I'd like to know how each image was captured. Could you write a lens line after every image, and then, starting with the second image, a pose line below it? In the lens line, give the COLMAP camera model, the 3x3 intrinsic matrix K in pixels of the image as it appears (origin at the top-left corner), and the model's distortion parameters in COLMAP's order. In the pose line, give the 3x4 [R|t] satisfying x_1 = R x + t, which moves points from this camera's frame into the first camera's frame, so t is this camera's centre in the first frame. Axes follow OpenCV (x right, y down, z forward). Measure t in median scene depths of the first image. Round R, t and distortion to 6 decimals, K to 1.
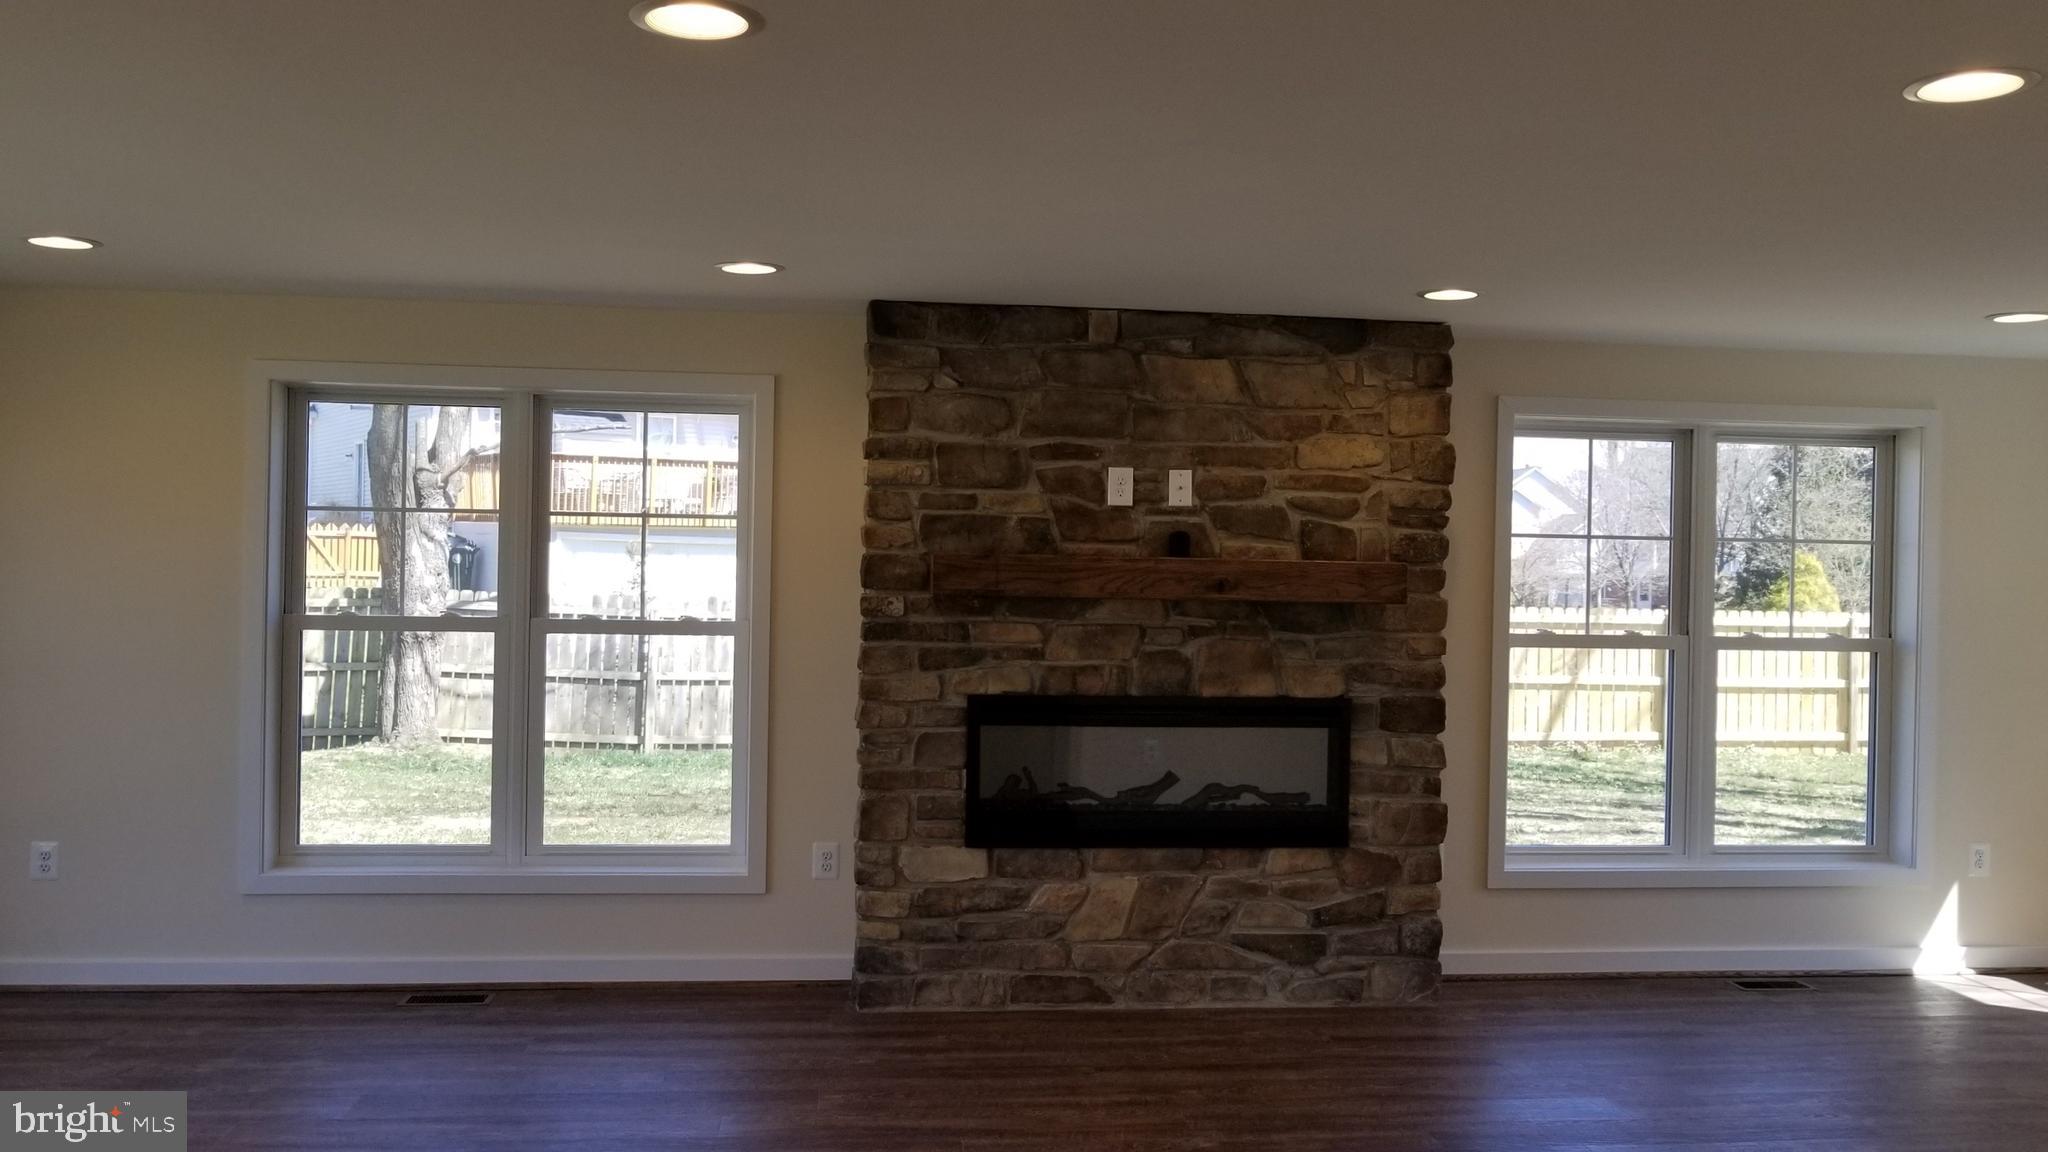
lens RADIAL K [[1624.6, 0, 1022.6], [0, 1624.6, 542.1], [0, 0, 1]] dist [-0.006290, -0.002682]
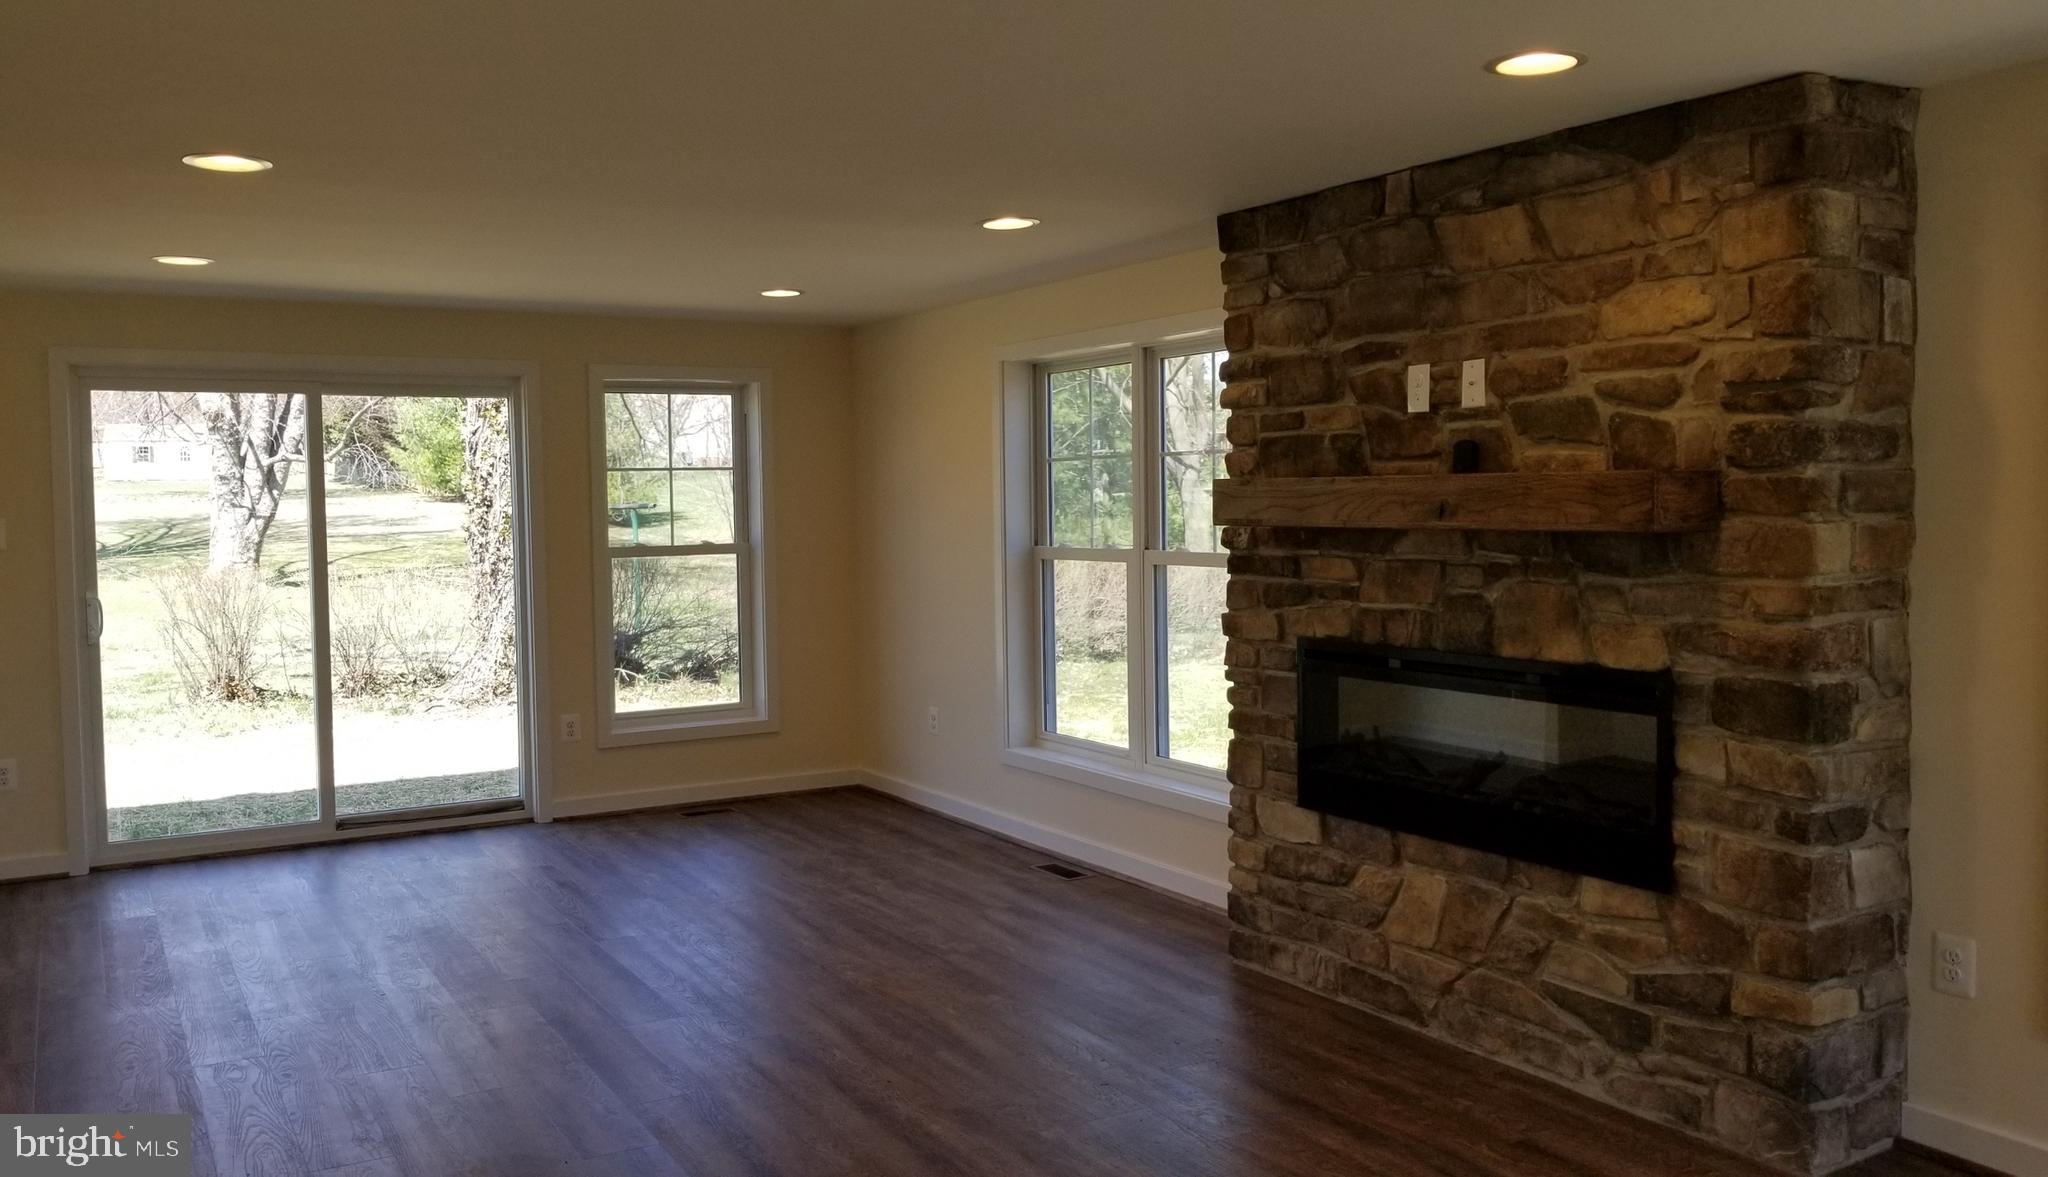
lens RADIAL K [[1719.2, 0, 1024.0], [0, 1719.2, 538.2], [0, 0, 1]] dist [0.000045, -0.004977]
pose [[0.378247, -0.002607, -0.925701, 0.770415], [0.030454, 0.999490, 0.009629, 0.025514], [0.925204, -0.031833, 0.378134, 0.494237]]
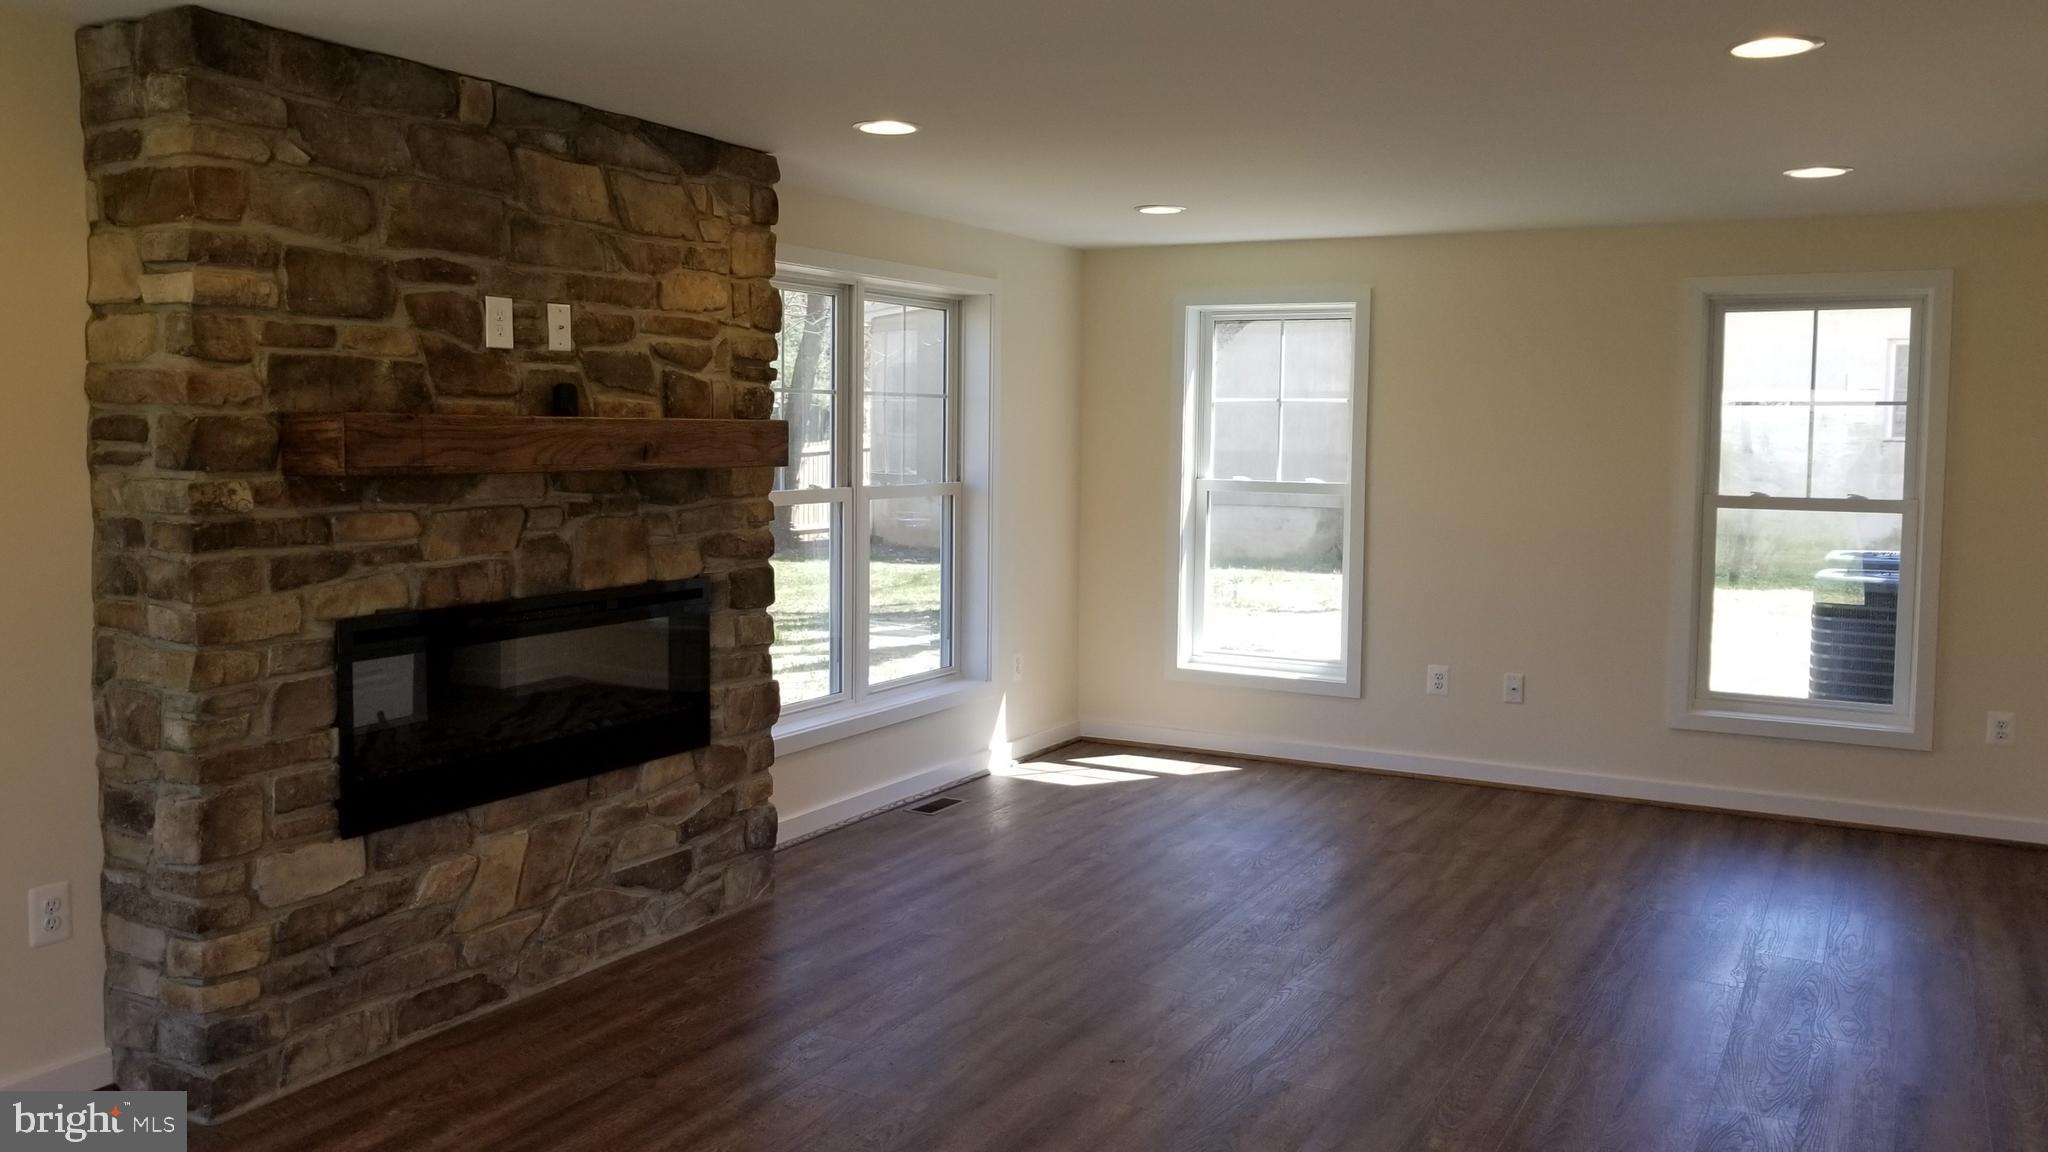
lens RADIAL K [[1603.0, 0, 1019.8], [0, 1603.0, 513.0], [0, 0, 1]] dist [-0.003505, -0.003889]
pose [[0.592758, -0.056570, 0.803391, -0.395142], [-0.005765, 0.997207, 0.074471, -0.002977], [-0.805360, -0.048774, 0.590776, 0.364086]]
